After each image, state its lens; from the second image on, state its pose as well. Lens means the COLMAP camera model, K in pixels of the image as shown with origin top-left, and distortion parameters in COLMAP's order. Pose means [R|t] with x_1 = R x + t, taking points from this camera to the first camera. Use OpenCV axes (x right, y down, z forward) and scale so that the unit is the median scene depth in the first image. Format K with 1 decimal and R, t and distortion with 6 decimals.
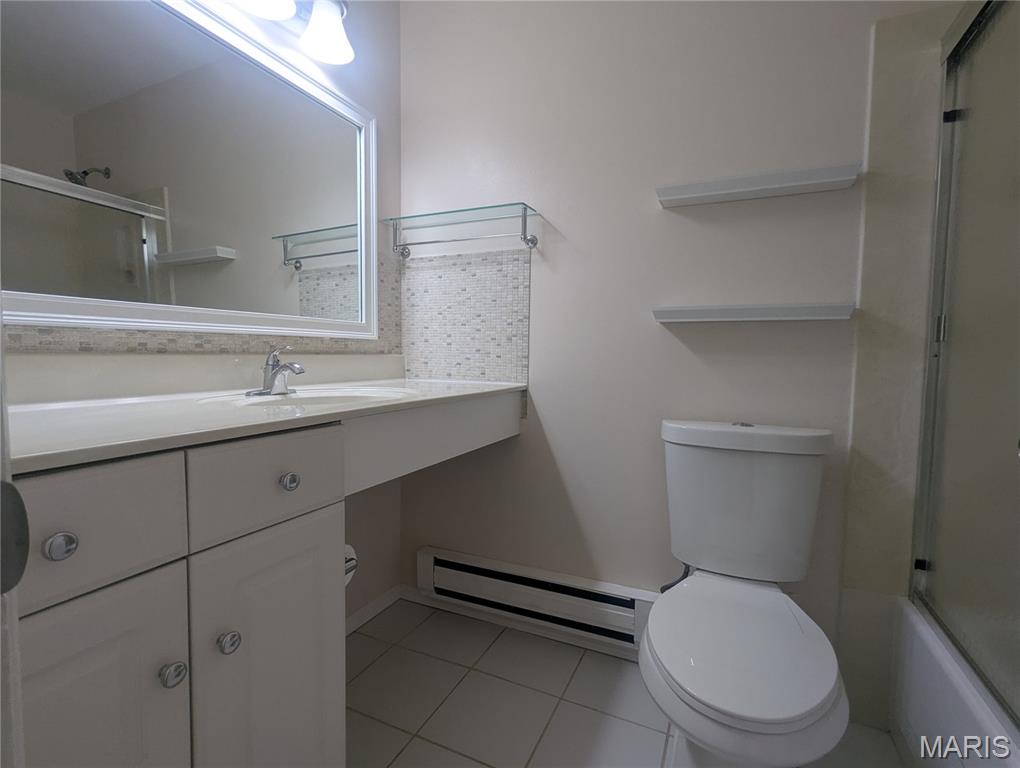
lens RADIAL K [[481.2, 0, 506.1], [0, 481.2, 384.2], [0, 0, 1]] dist [-0.002055, 0.000311]
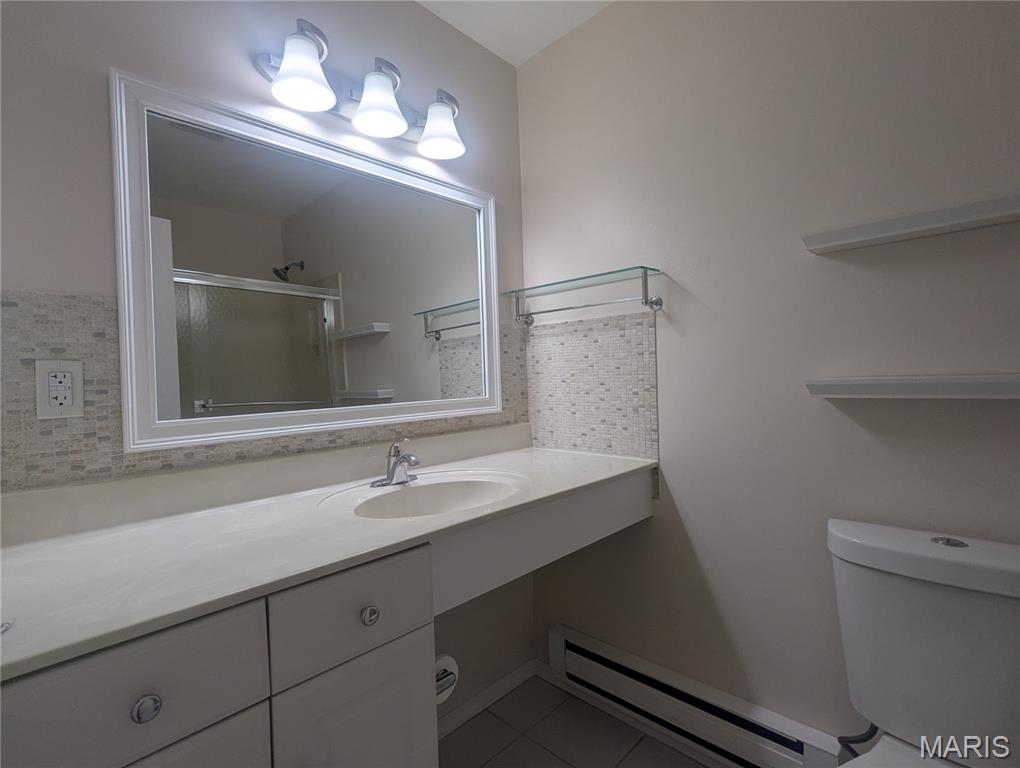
lens RADIAL K [[481.2, 0, 509.9], [0, 481.2, 382.5], [0, 0, 1]] dist [-0.002055, 0.000311]
pose [[0.942911, -0.039058, -0.330747, 0.086337], [0.024225, 0.998512, -0.048853, -0.108532], [0.332163, 0.038051, 0.942454, 0.059207]]
